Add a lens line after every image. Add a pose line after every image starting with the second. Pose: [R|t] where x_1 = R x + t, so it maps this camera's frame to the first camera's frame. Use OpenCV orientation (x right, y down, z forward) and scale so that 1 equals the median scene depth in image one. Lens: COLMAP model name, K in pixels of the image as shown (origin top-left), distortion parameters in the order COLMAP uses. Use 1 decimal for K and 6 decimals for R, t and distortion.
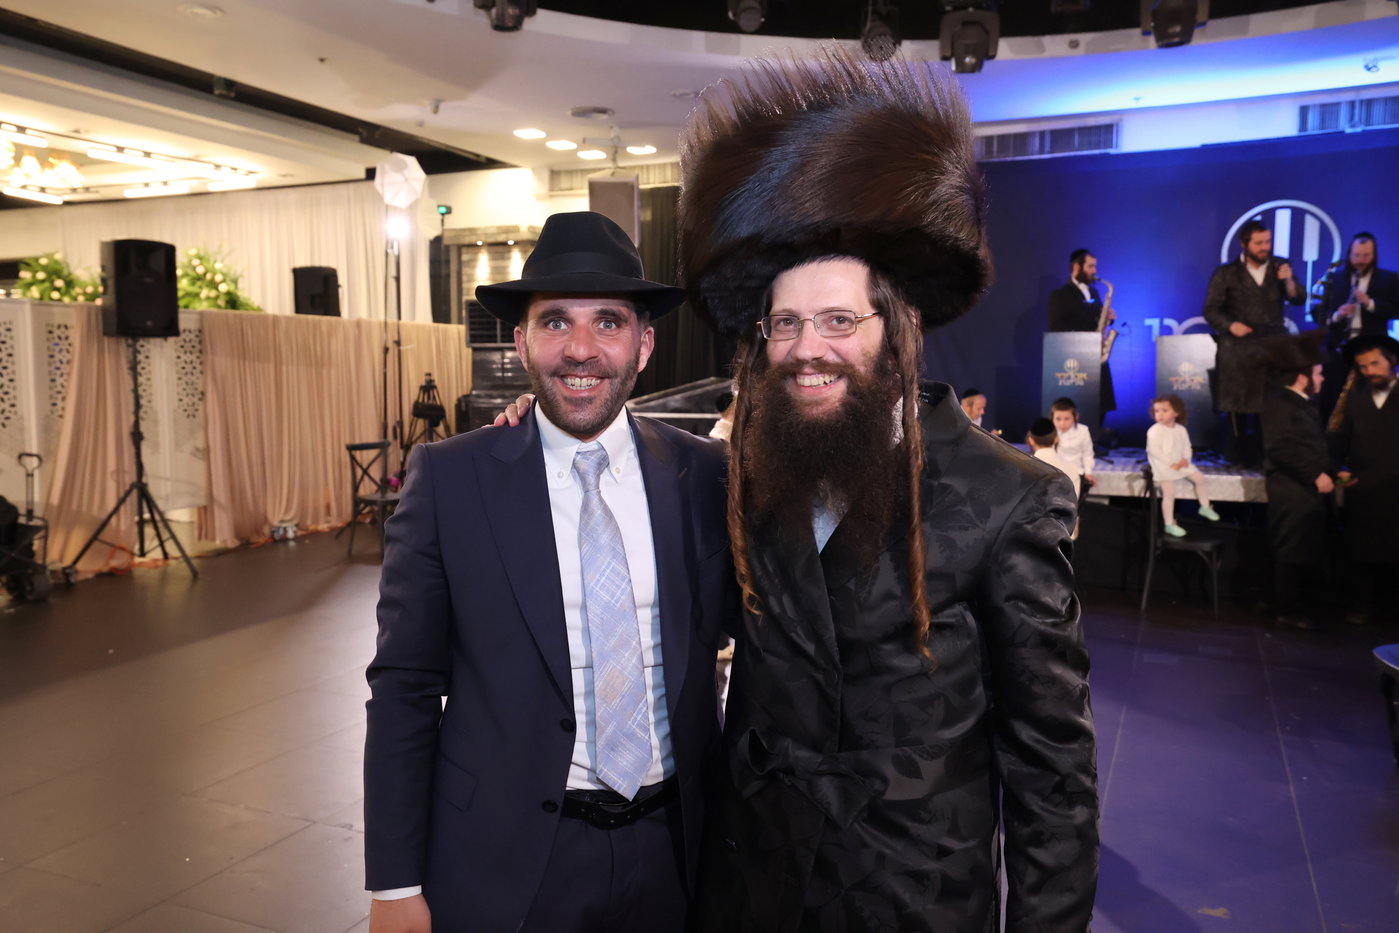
lens RADIAL K [[1116.7, 0, 705.8], [0, 1116.7, 453.9], [0, 0, 1]] dist [0.074169, 0.001246]
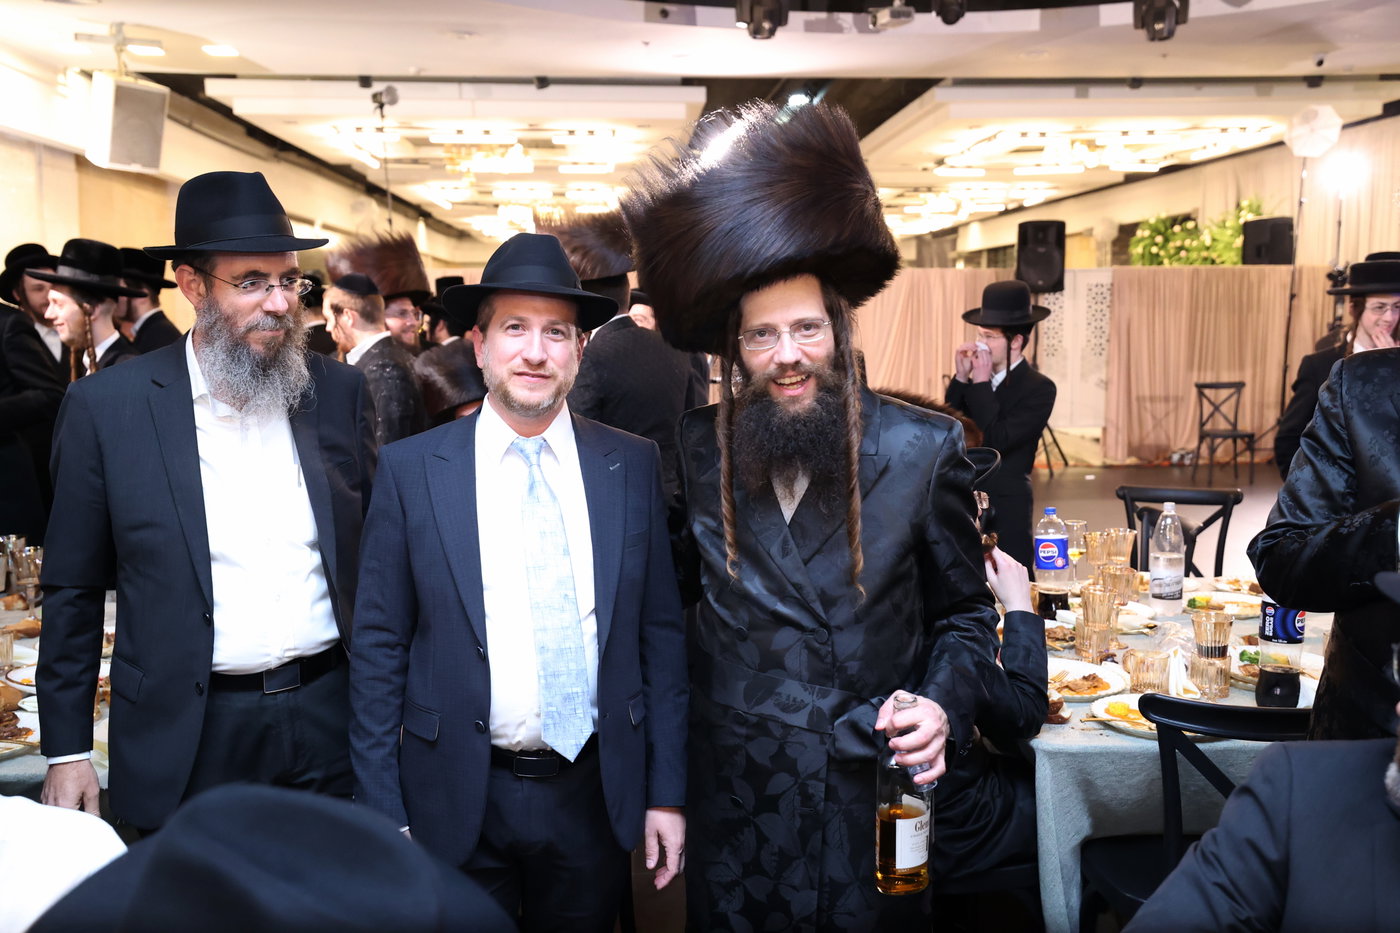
lens RADIAL K [[1388.1, 0, 716.0], [0, 1388.1, 473.7], [0, 0, 1]] dist [0.113287, 0.000000]
pose [[0.454731, 0.105909, -0.884309, 0.729660], [-0.062085, 0.994259, 0.087152, -0.010599], [0.888462, 0.015272, 0.458695, -0.079856]]
